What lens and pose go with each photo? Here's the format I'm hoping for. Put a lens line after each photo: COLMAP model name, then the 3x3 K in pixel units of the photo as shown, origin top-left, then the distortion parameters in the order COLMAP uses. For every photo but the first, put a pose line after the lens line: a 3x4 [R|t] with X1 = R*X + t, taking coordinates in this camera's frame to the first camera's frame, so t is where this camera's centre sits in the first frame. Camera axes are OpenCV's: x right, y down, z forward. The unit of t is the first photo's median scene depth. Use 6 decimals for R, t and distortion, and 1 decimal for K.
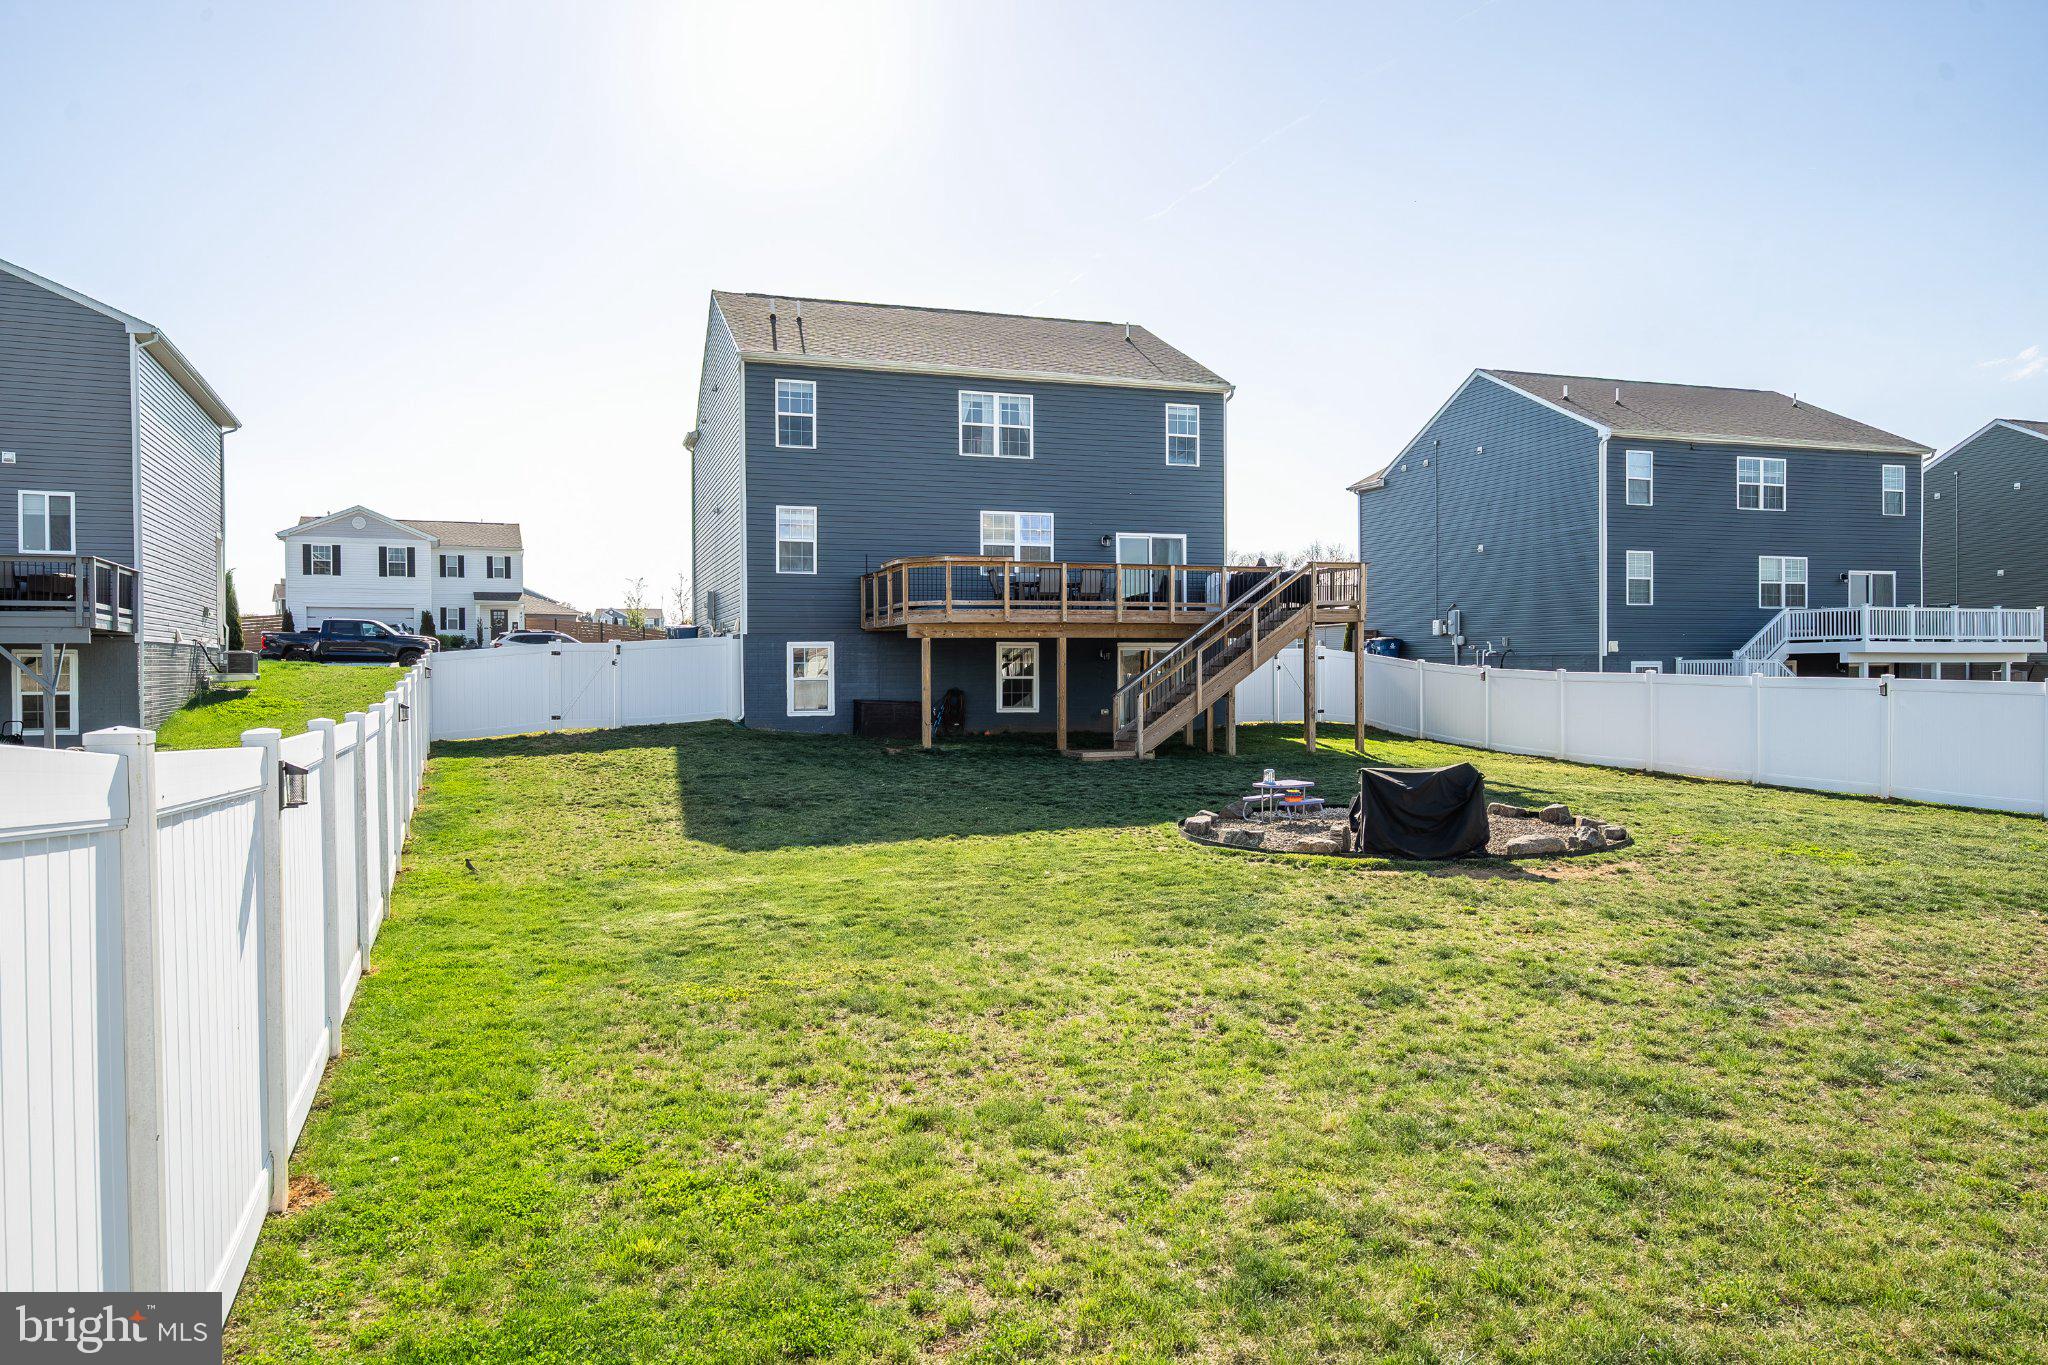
lens RADIAL K [[1353.5, 0, 1024.0], [0, 1353.5, 682.5], [0, 0, 1]] dist [-0.005487, -0.001164]
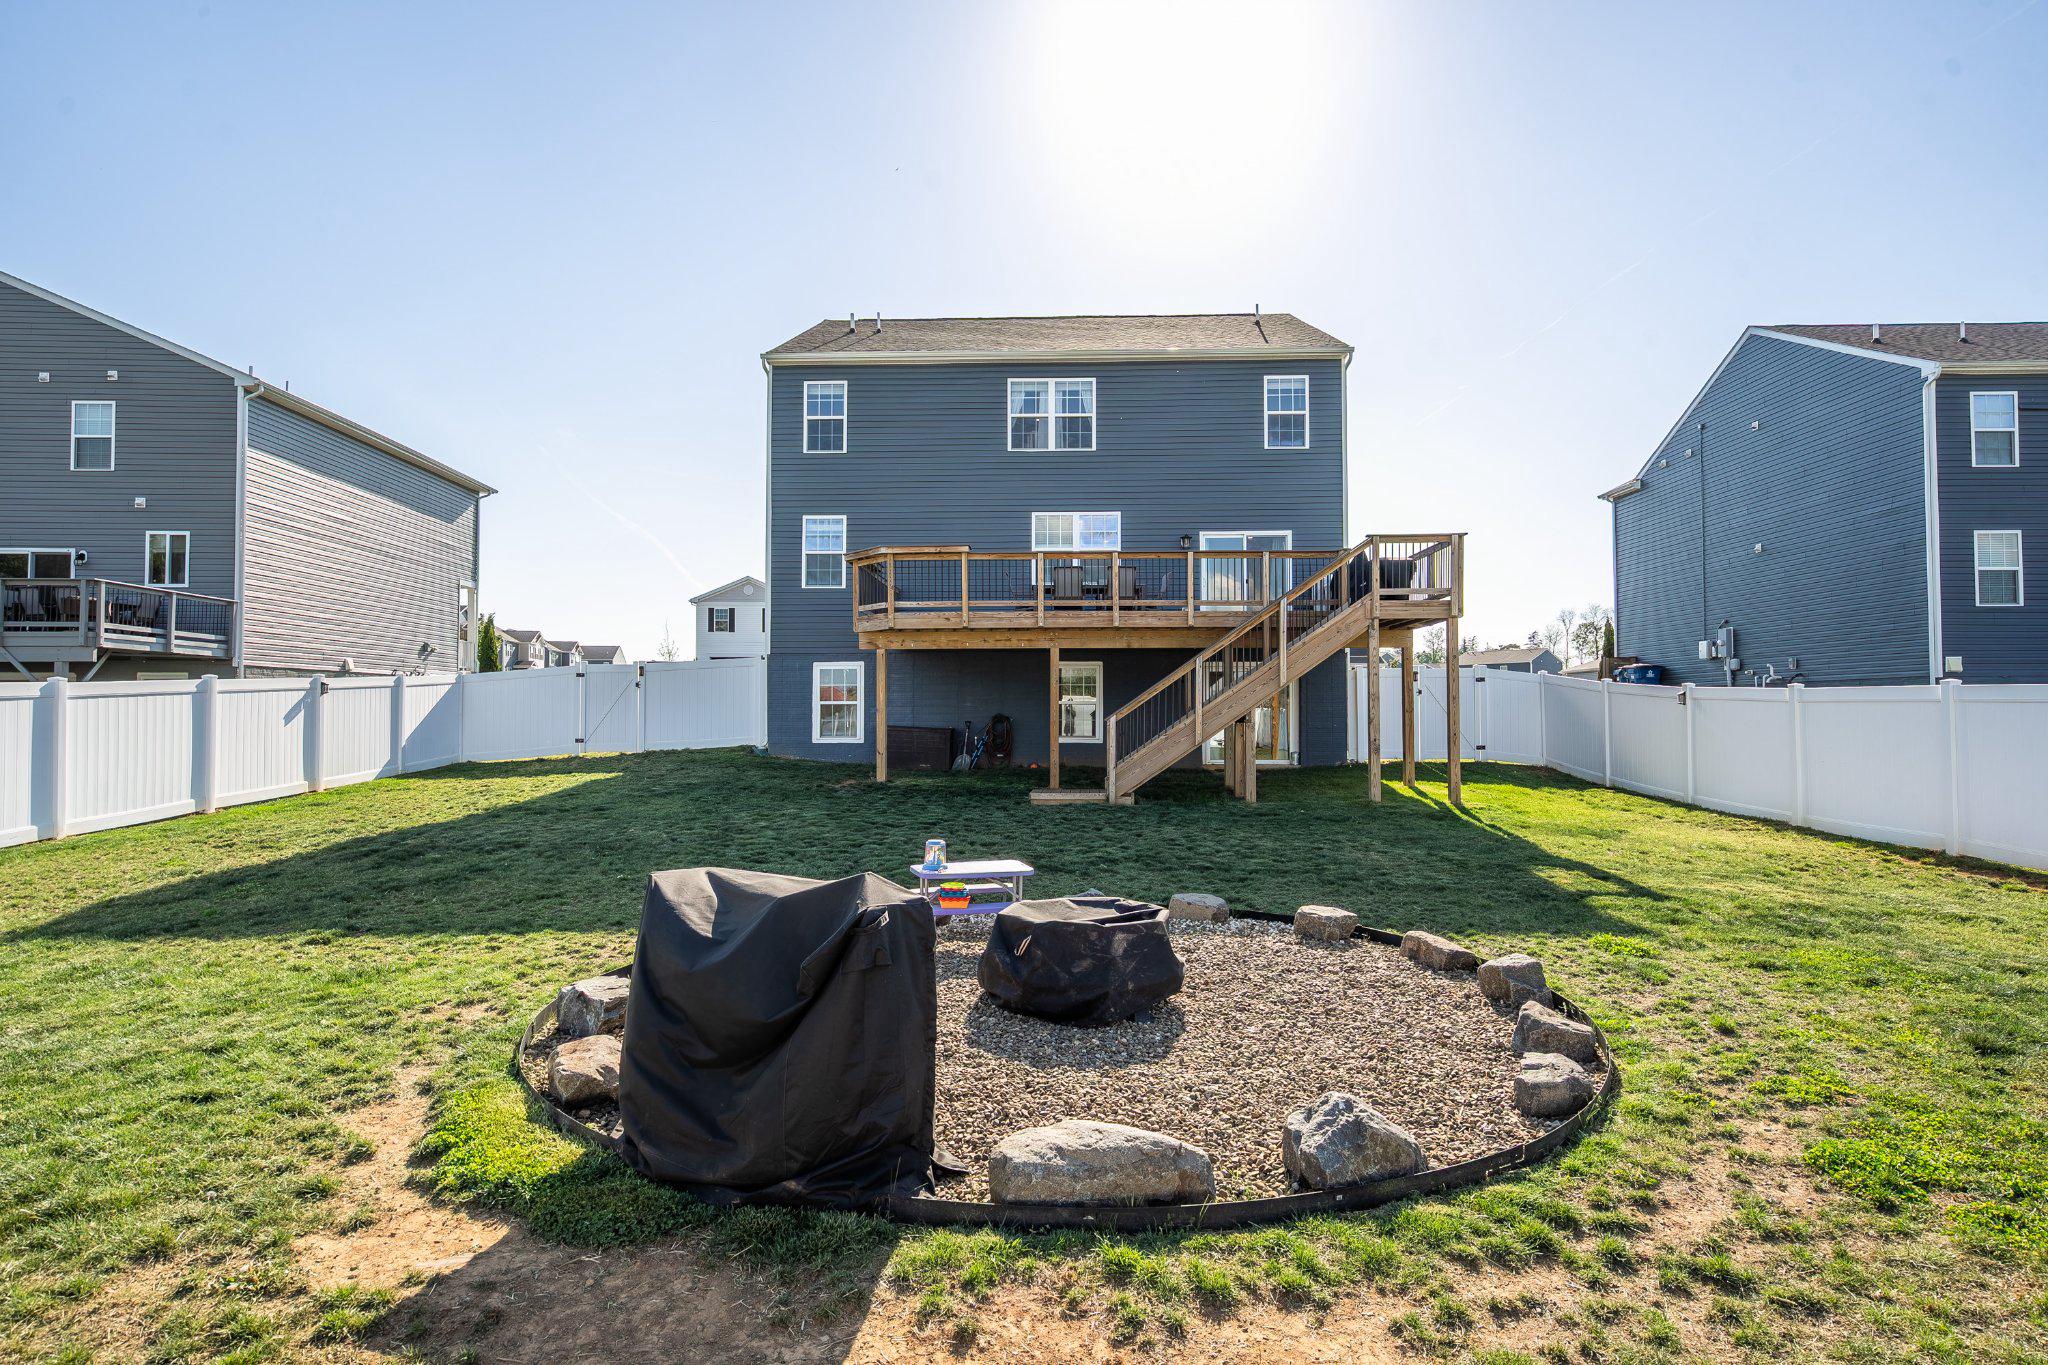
lens RADIAL K [[1068.9, 0, 1024.0], [0, 1068.9, 682.5], [0, 0, 1]] dist [-0.000718, 0.000962]
pose [[0.936534, -0.006885, -0.350508, 0.202734], [-0.007508, 0.999184, -0.039687, 0.010819], [0.350495, 0.039800, 0.935719, 0.349200]]
